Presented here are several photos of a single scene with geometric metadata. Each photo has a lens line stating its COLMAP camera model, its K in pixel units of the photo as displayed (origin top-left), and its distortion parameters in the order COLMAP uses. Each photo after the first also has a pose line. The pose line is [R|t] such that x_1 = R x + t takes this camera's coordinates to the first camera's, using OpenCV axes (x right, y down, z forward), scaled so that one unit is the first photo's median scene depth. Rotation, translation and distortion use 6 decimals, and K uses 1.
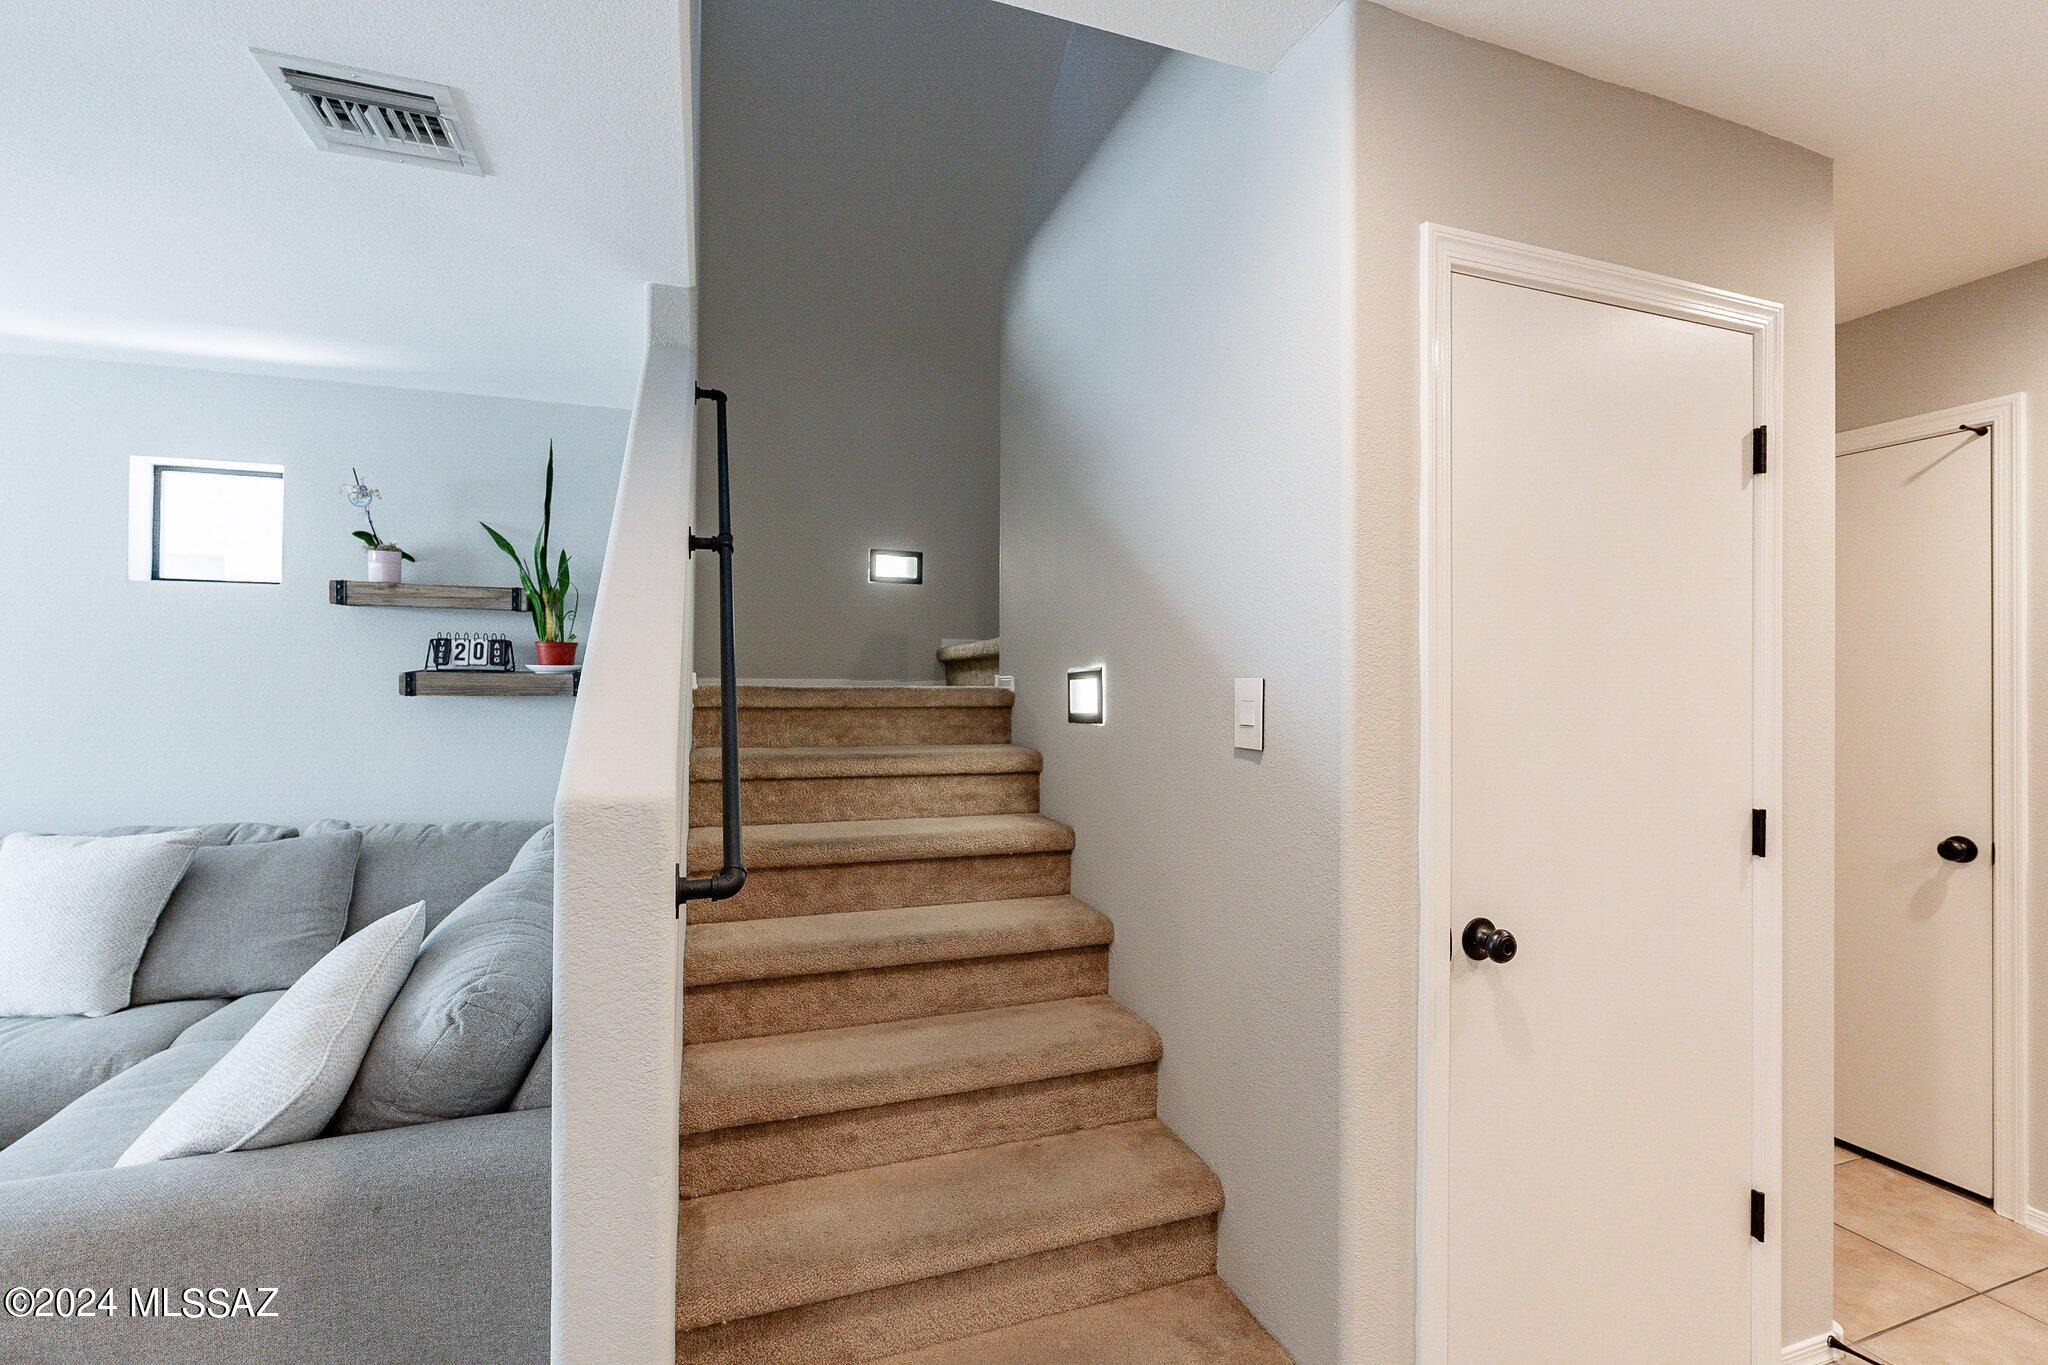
lens RADIAL K [[894.7, 0, 1028.3], [0, 894.7, 683.0], [0, 0, 1]] dist [-0.007076, -0.000445]
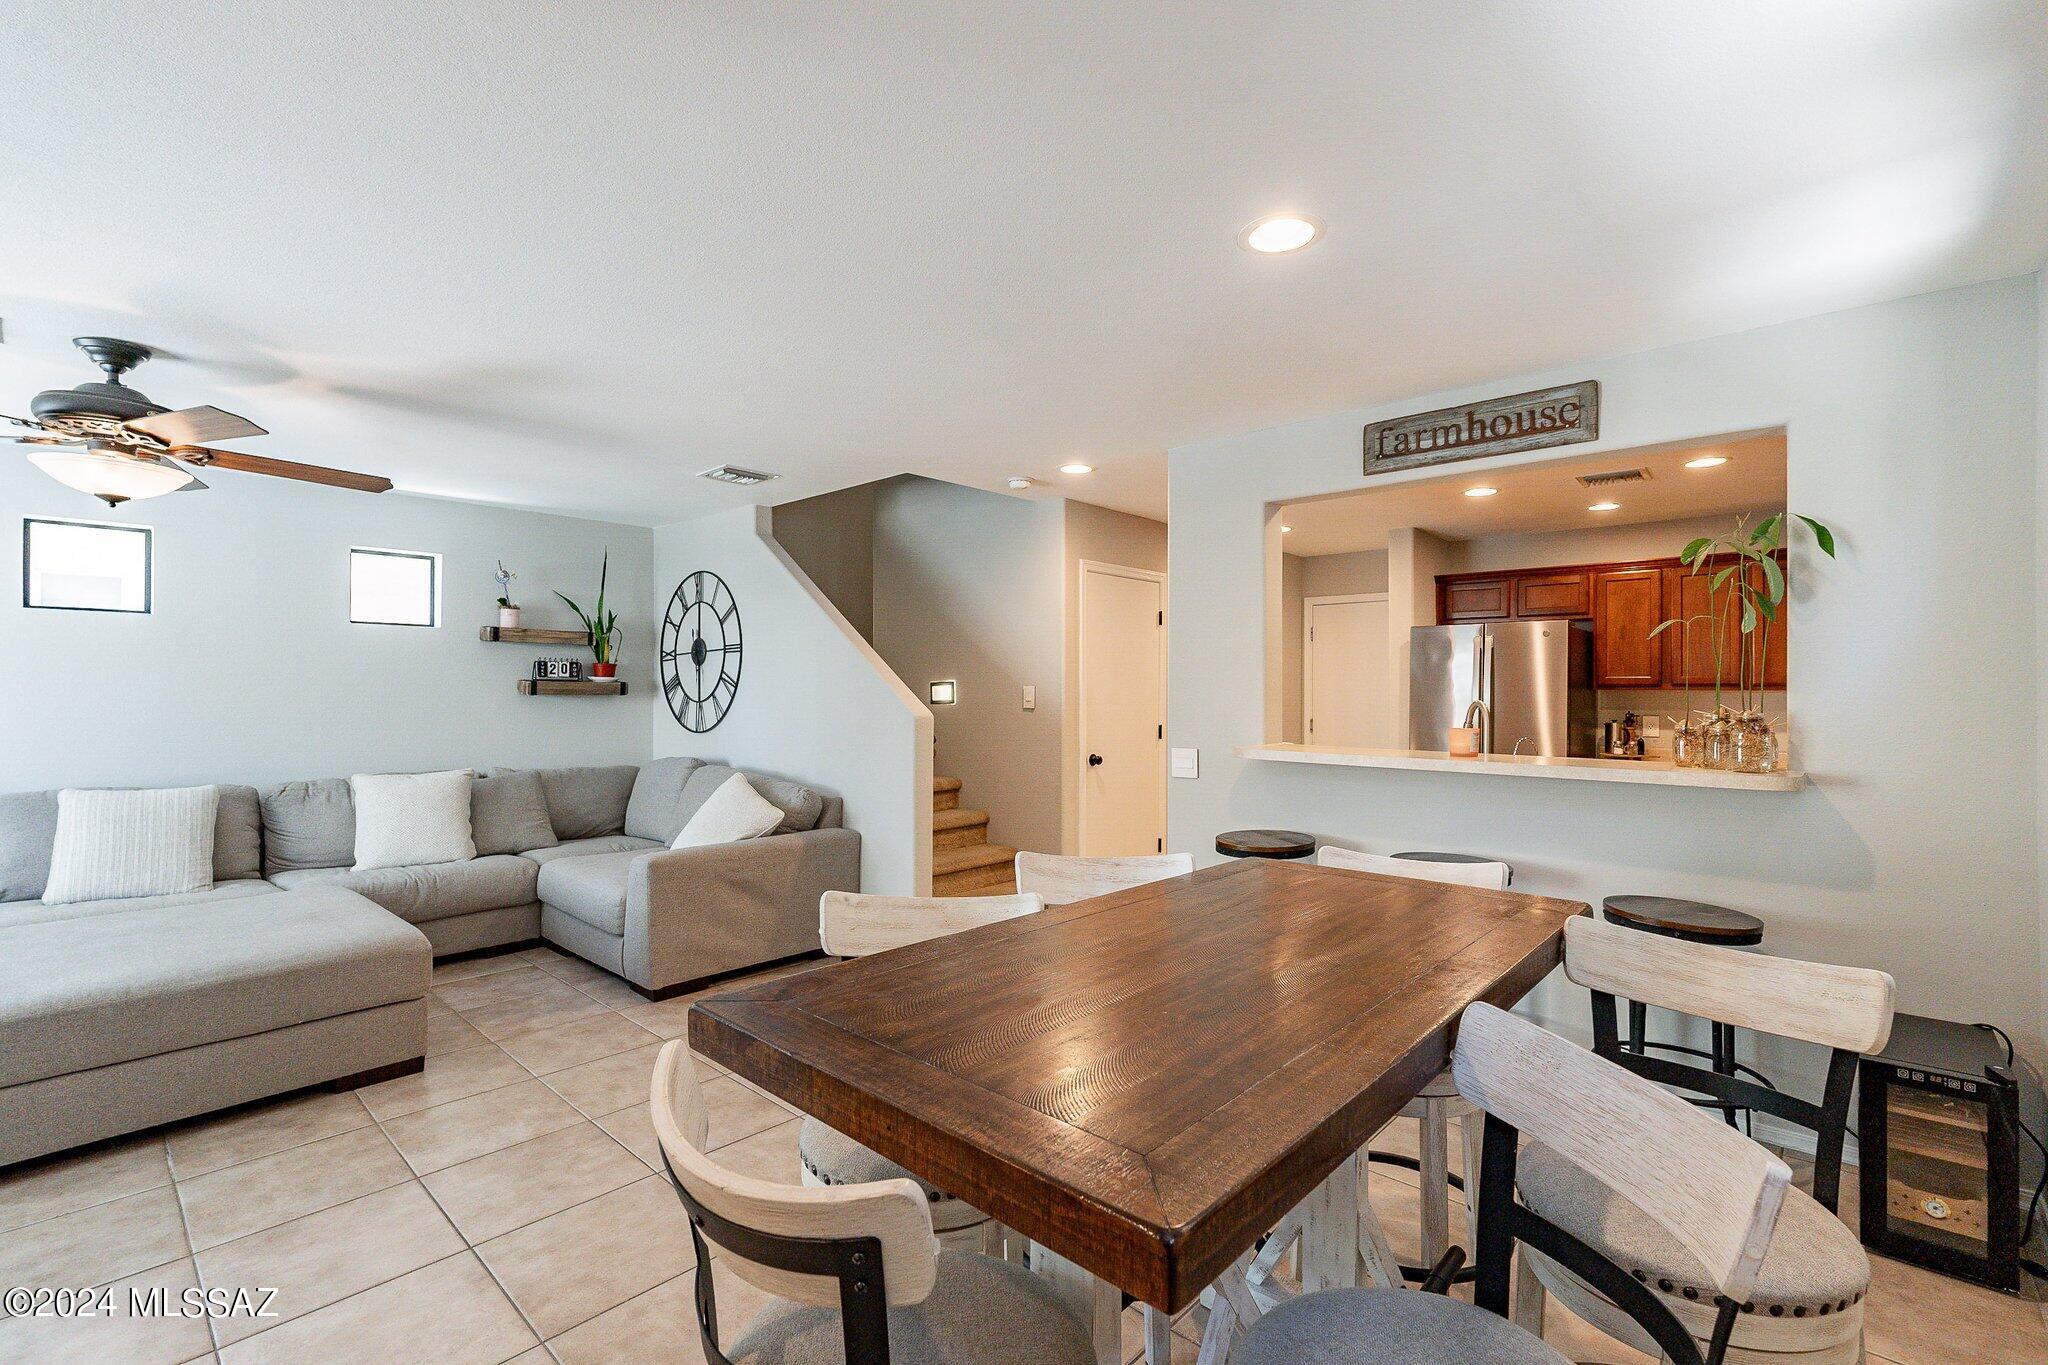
lens RADIAL K [[894.7, 0, 1028.3], [0, 894.7, 683.0], [0, 0, 1]] dist [-0.007076, -0.000445]
pose [[0.881450, 0.002470, 0.472271, -0.648708], [-0.000007, 0.999986, -0.005217, -0.000017], [-0.472277, 0.004595, 0.881438, -0.931516]]
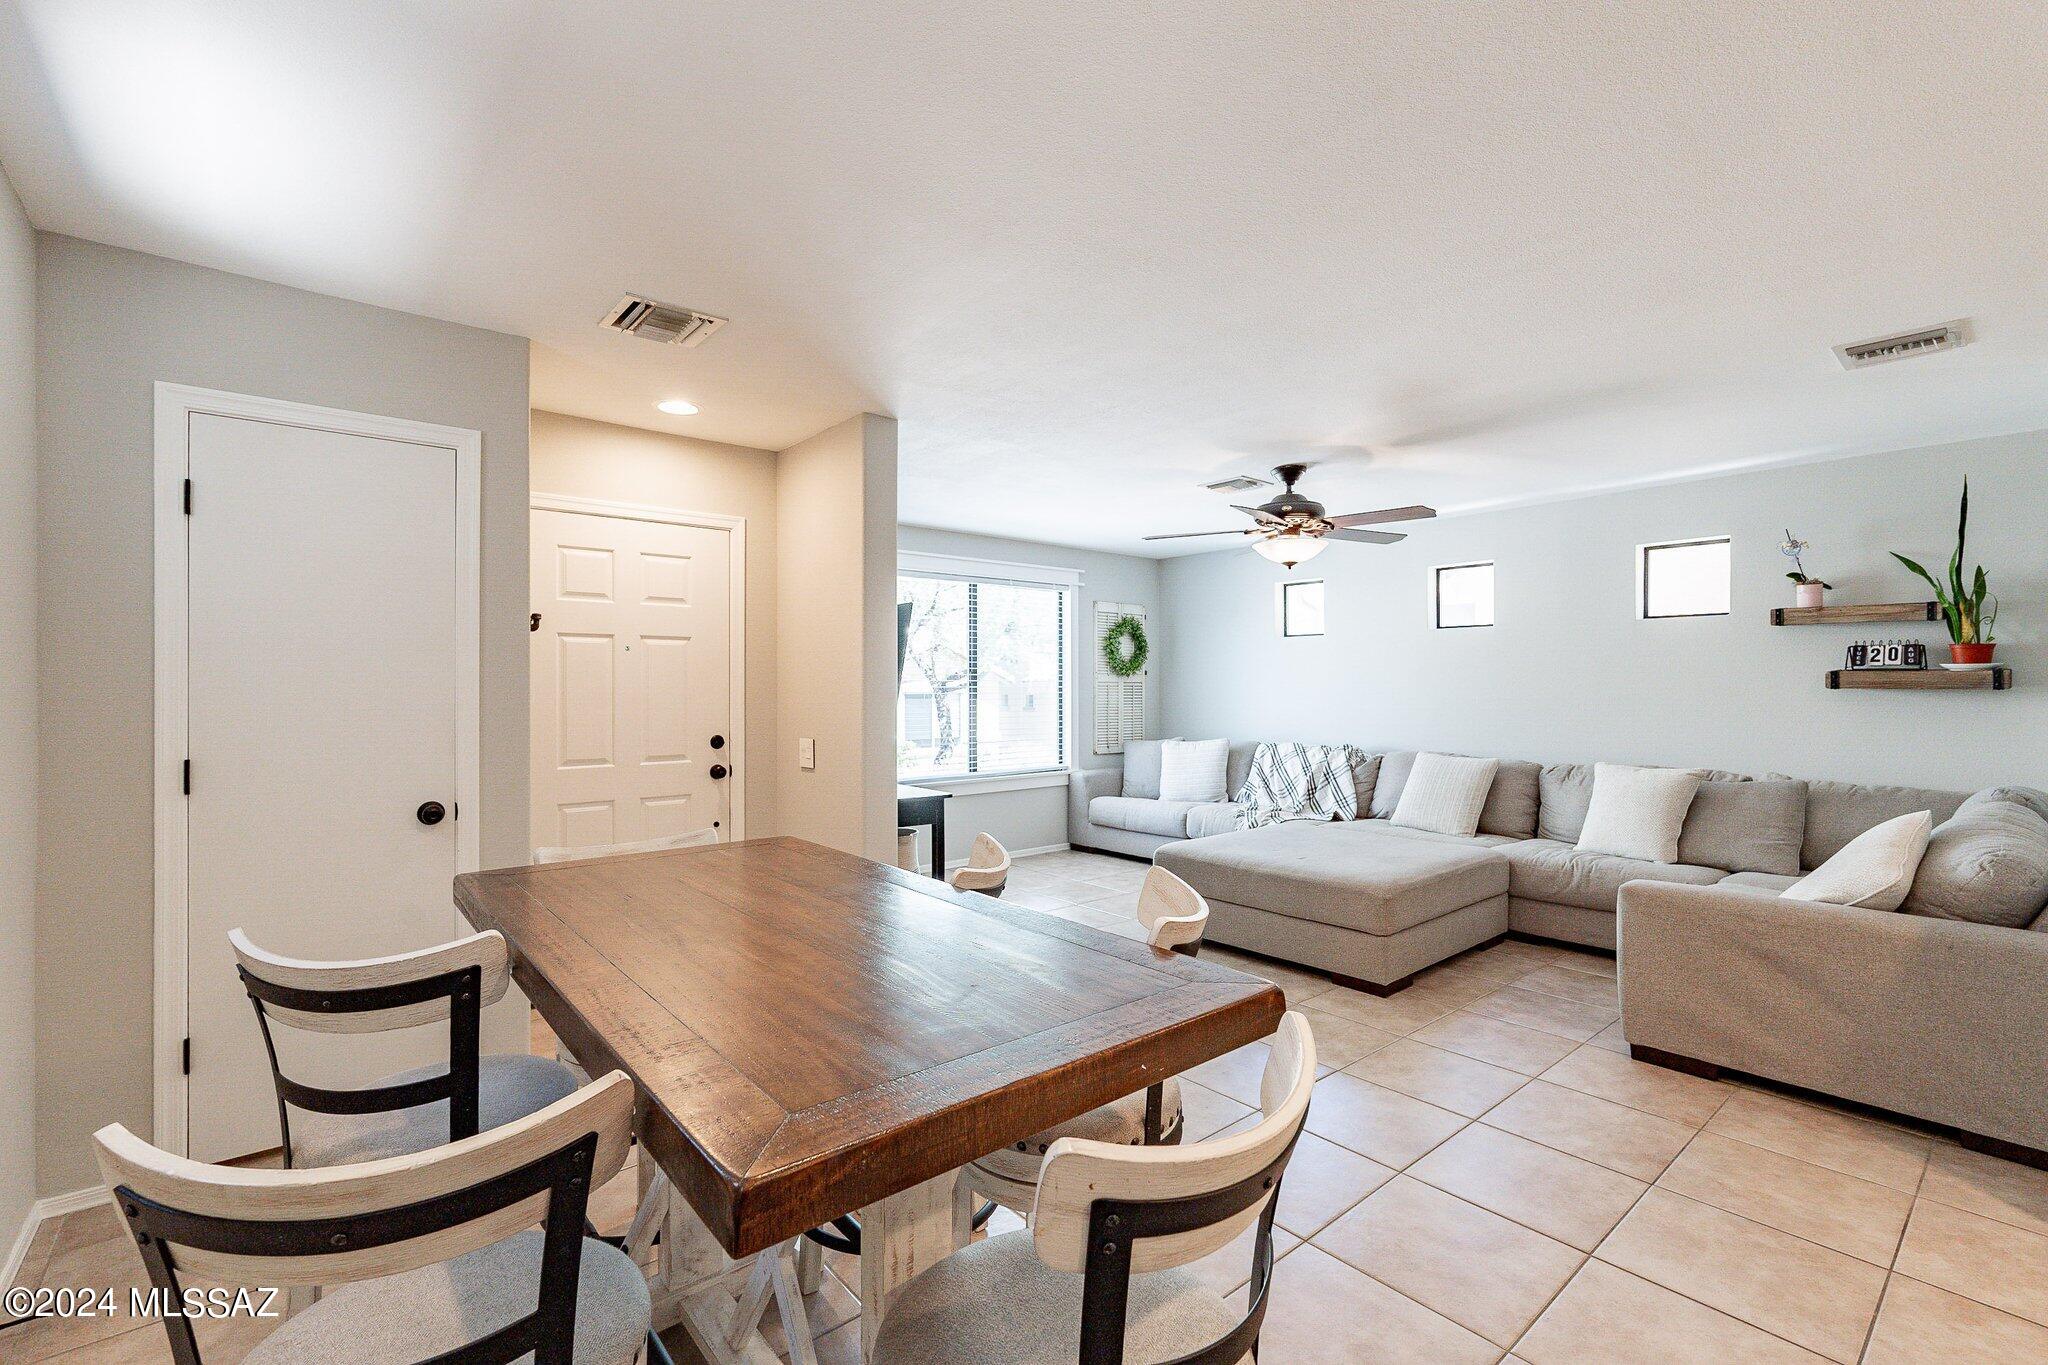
lens RADIAL K [[895.3, 0, 1028.7], [0, 895.3, 685.7], [0, 0, 1]] dist [-0.000269, 0.000122]
pose [[0.348529, -0.004320, -0.937288, 0.156604], [0.004108, 0.999987, -0.003082, 0.008578], [0.937289, -0.002777, 0.348542, -0.616830]]
